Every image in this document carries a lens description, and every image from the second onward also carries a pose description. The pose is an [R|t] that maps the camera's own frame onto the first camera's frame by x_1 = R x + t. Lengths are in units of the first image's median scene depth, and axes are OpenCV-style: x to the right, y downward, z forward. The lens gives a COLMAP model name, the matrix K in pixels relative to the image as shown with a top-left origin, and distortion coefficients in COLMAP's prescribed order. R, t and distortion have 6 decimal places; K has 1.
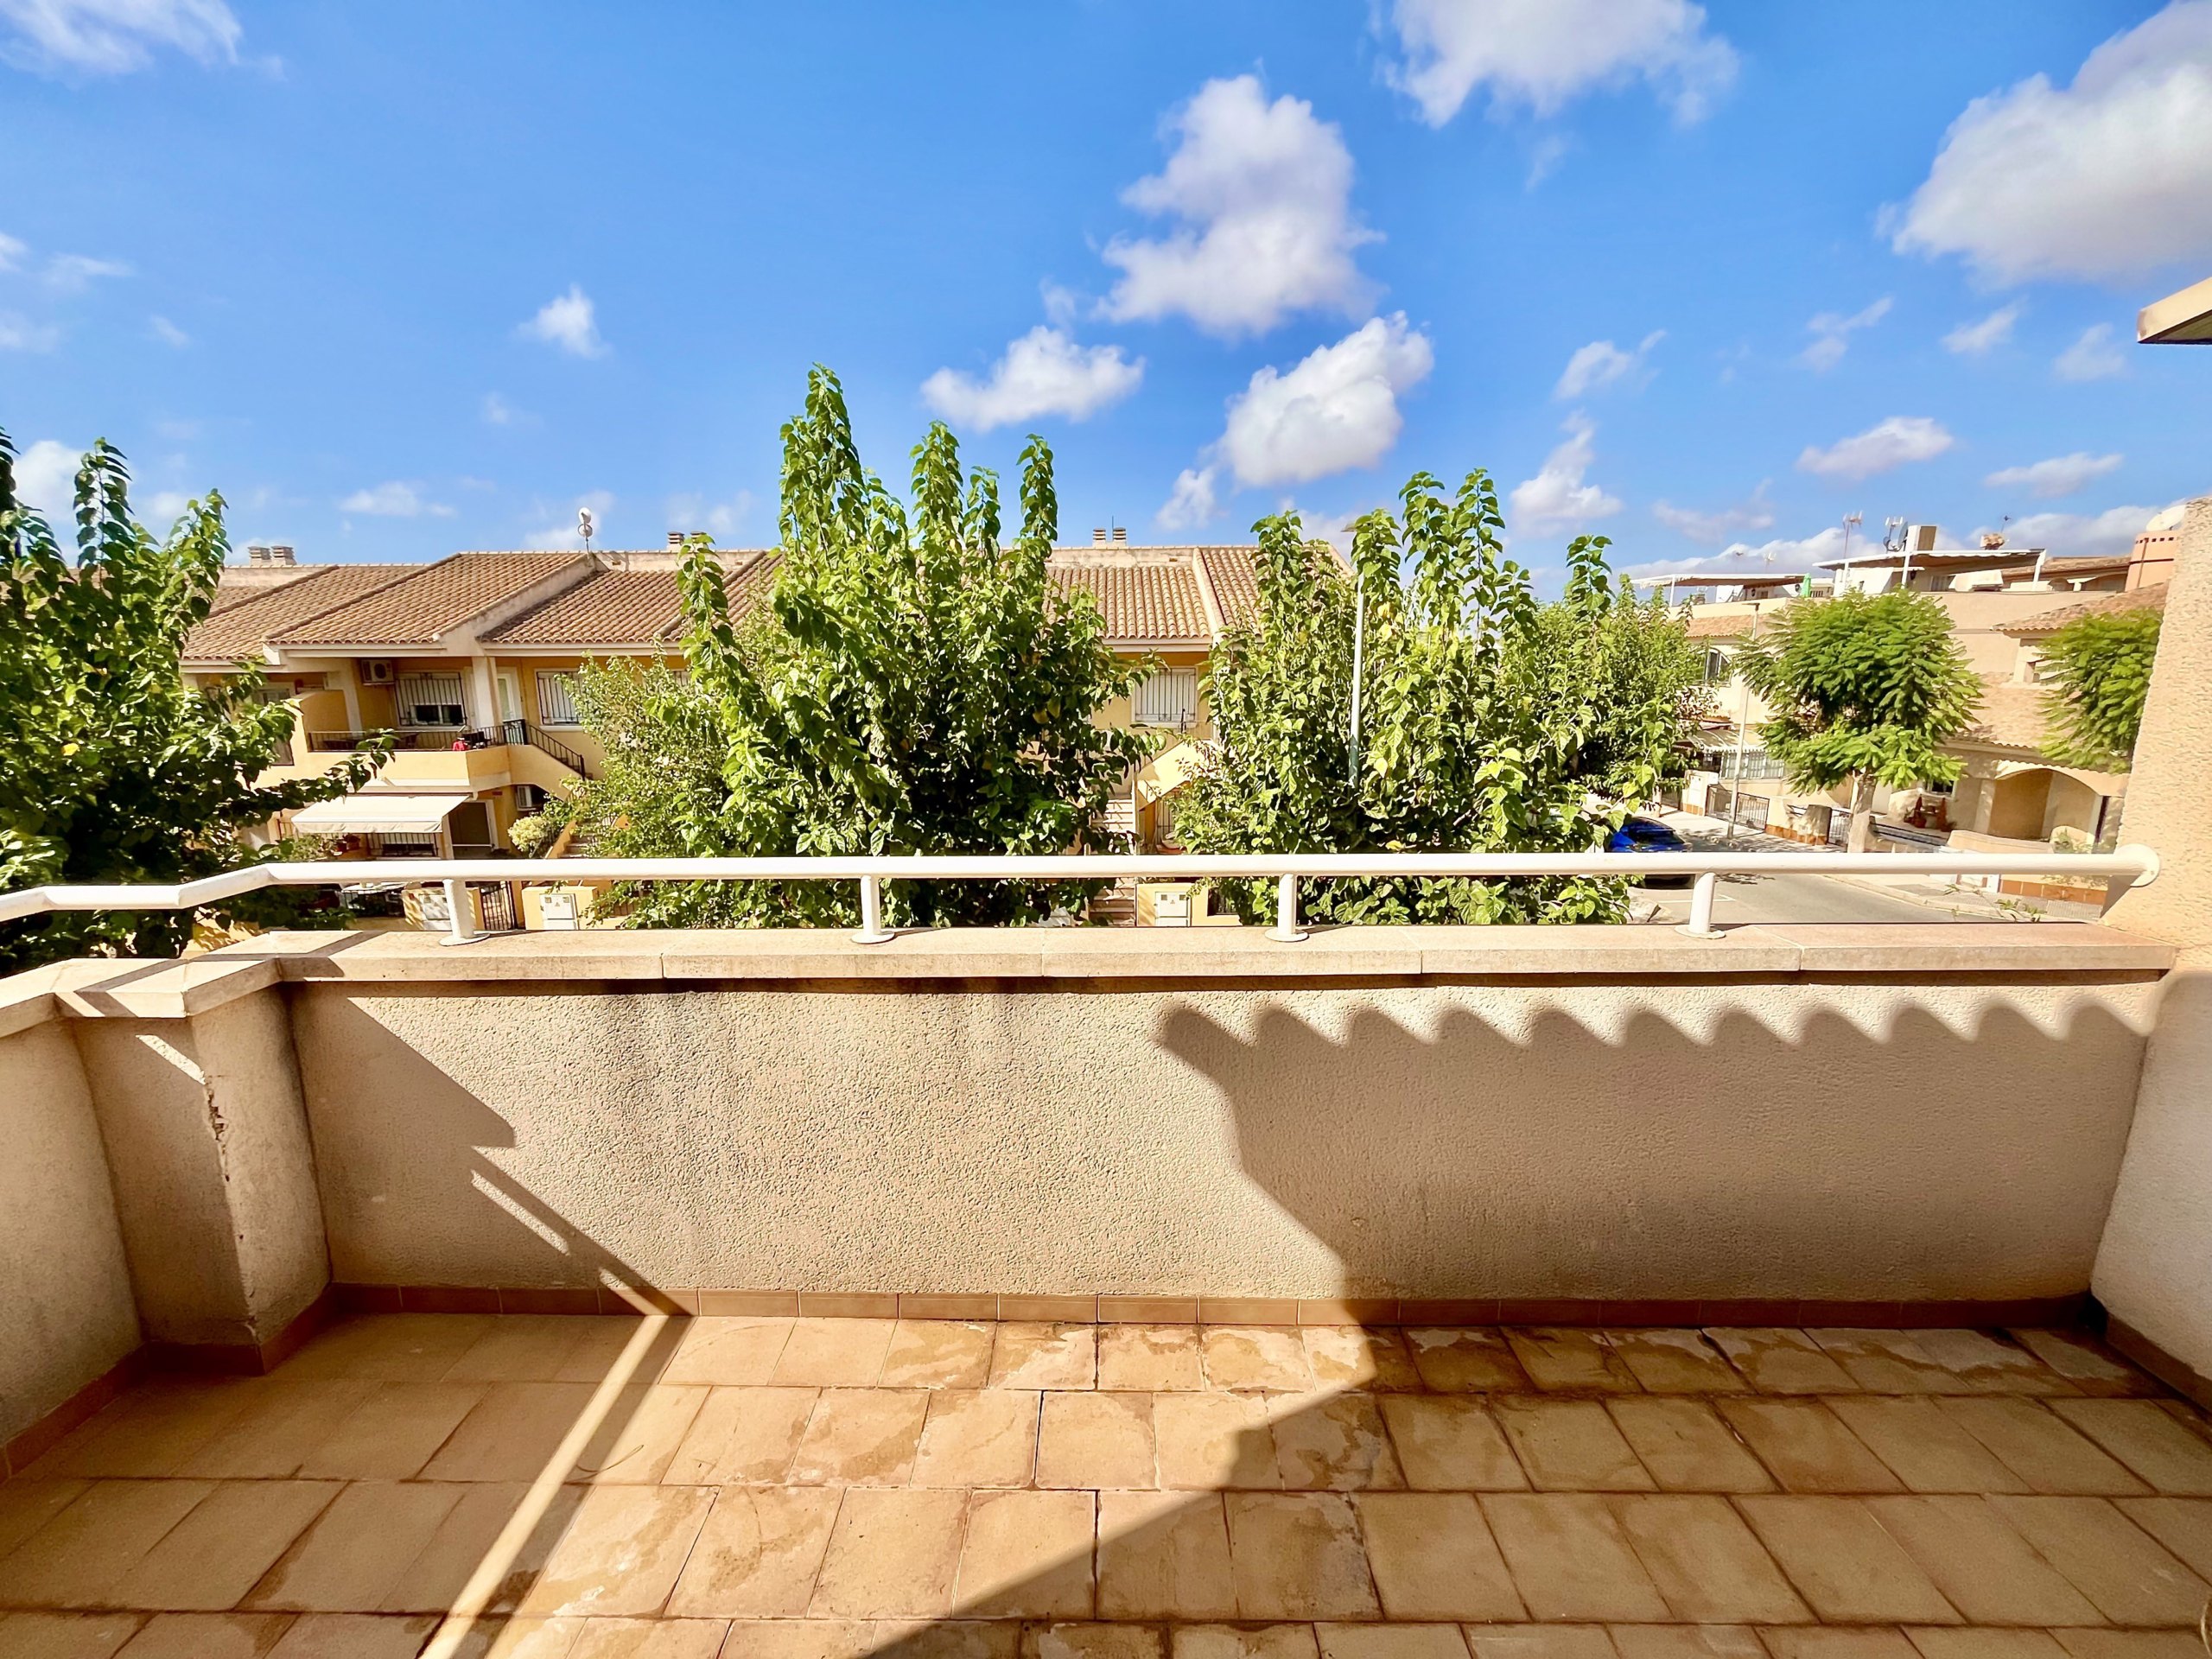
lens RADIAL K [[891.5, 0, 1098.7], [0, 891.5, 827.0], [0, 0, 1]] dist [-0.003390, -0.000212]
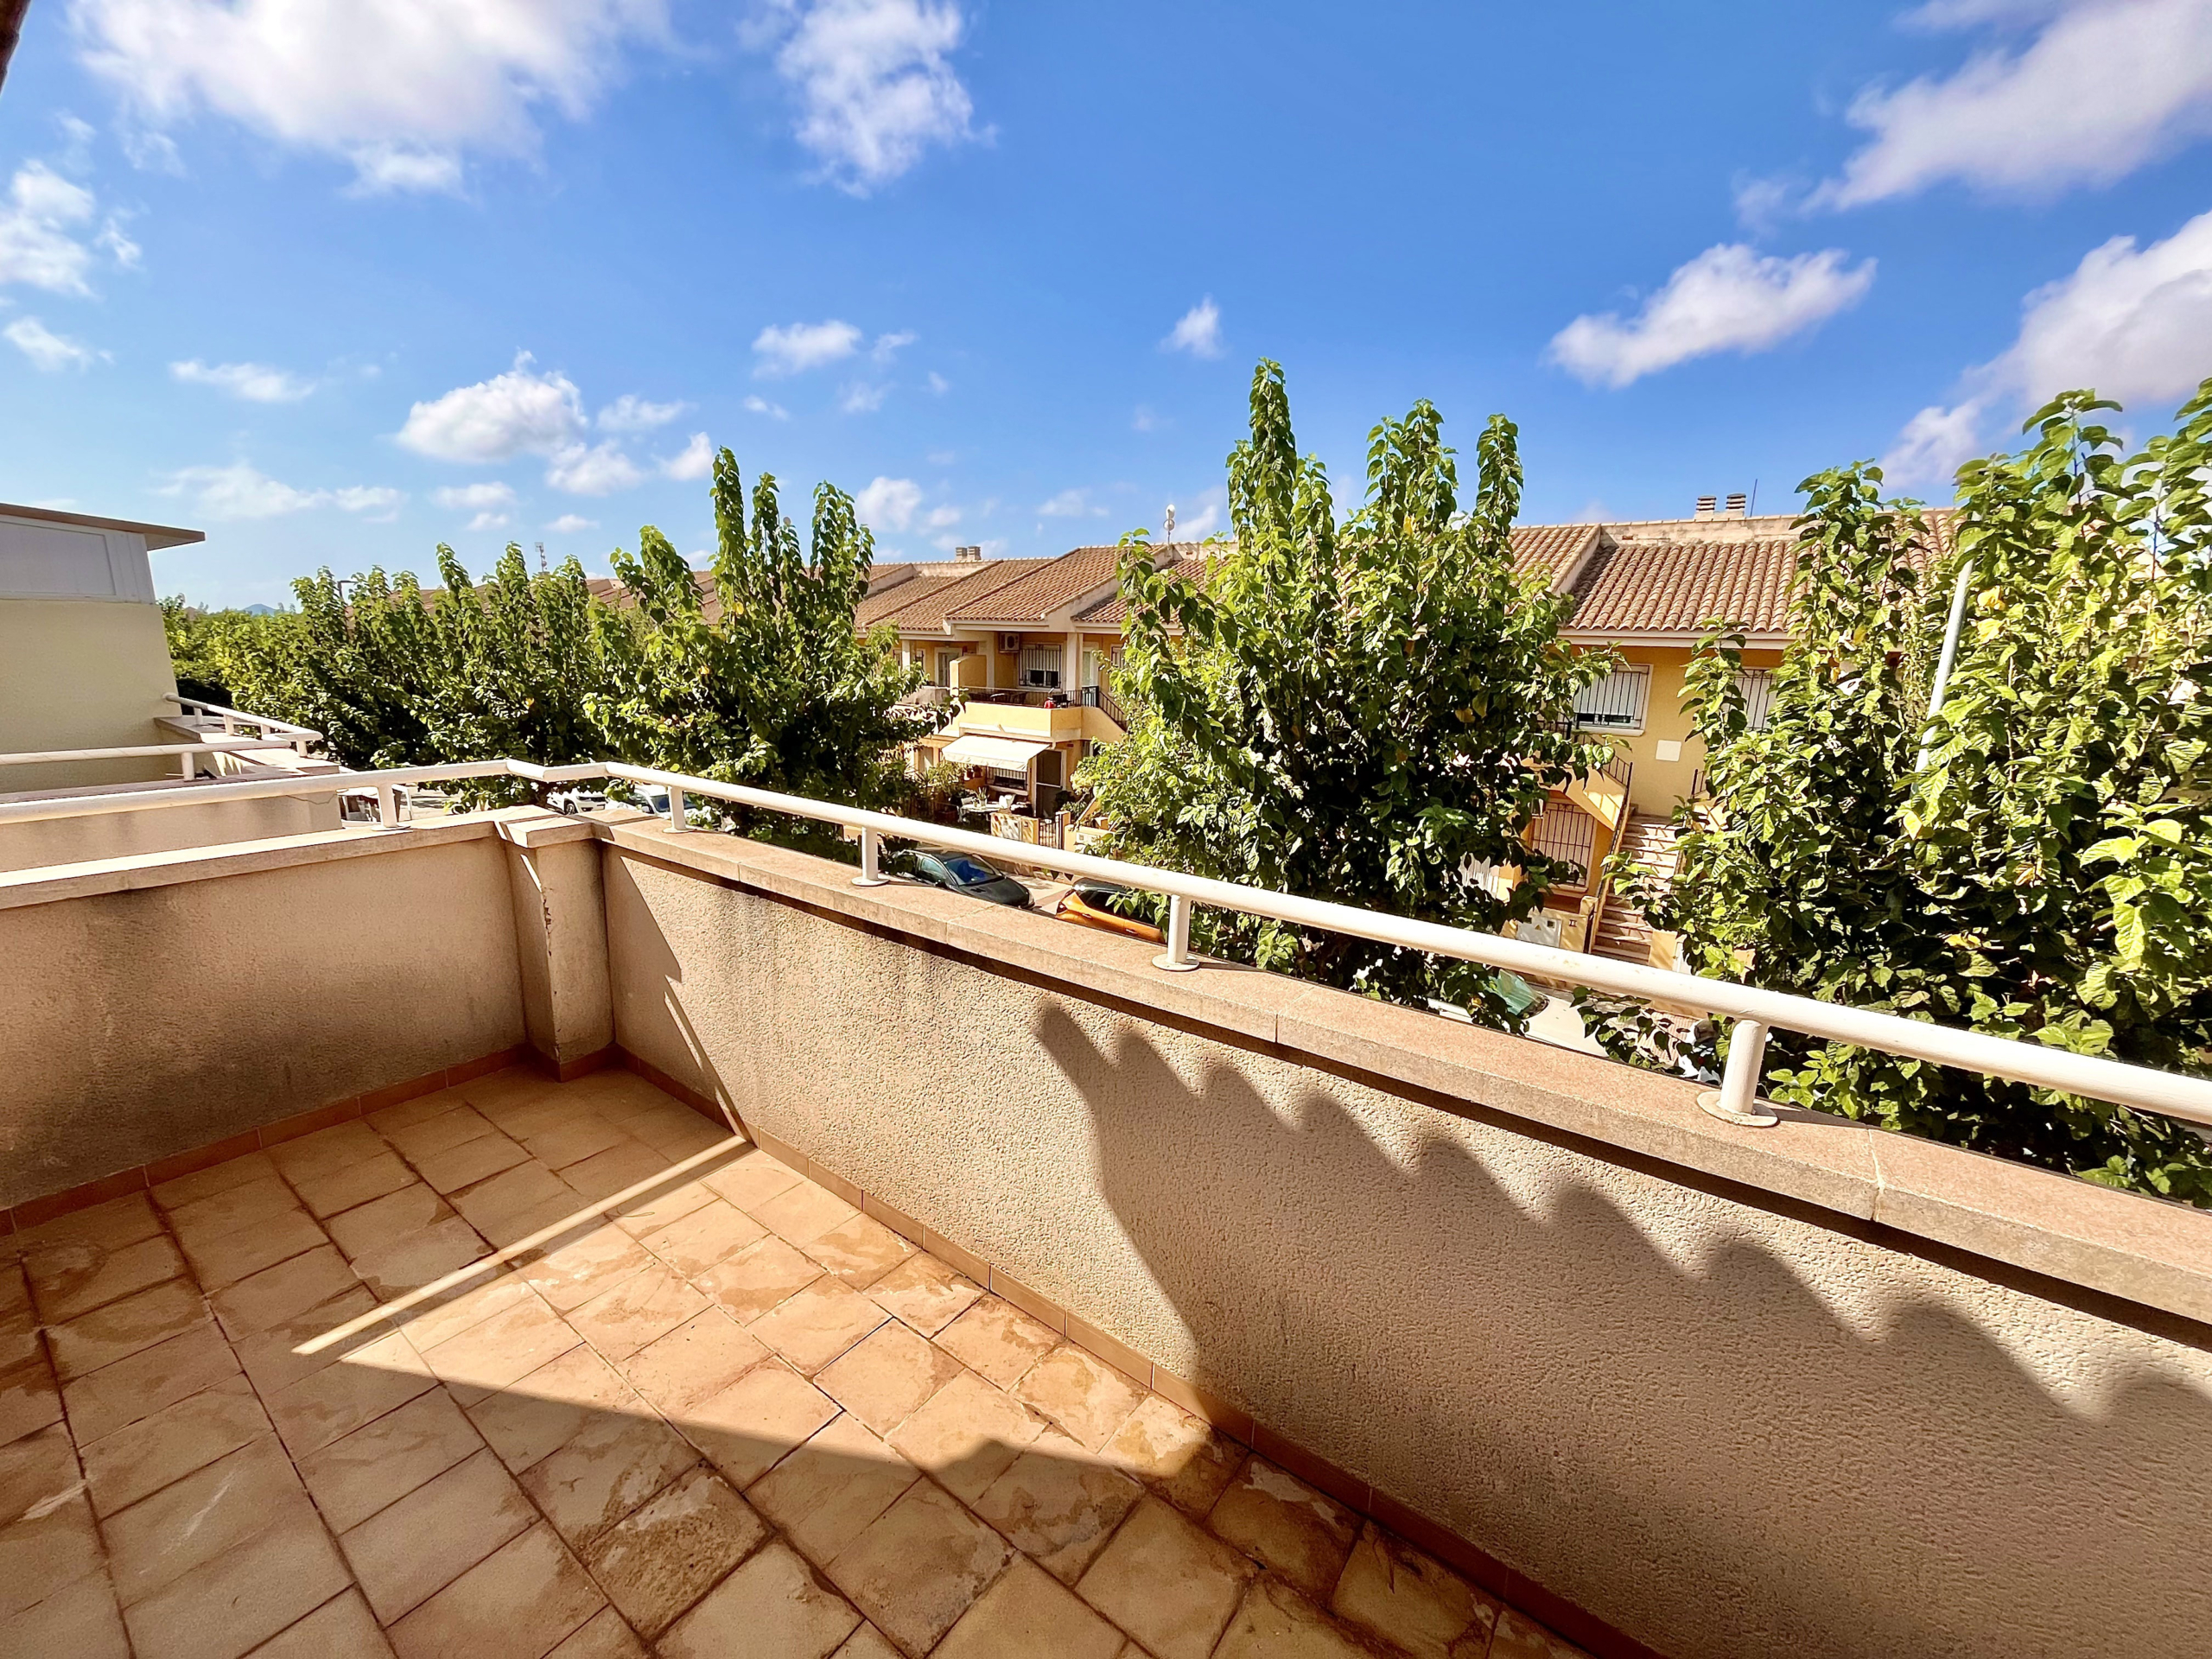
lens RADIAL K [[891.5, 0, 1097.4], [0, 891.5, 824.8], [0, 0, 1]] dist [-0.003390, -0.000212]
pose [[0.813336, 0.146362, -0.563083, 0.609277], [-0.138422, 0.988728, 0.057058, -0.053912], [0.565087, 0.031536, 0.824428, 0.204184]]
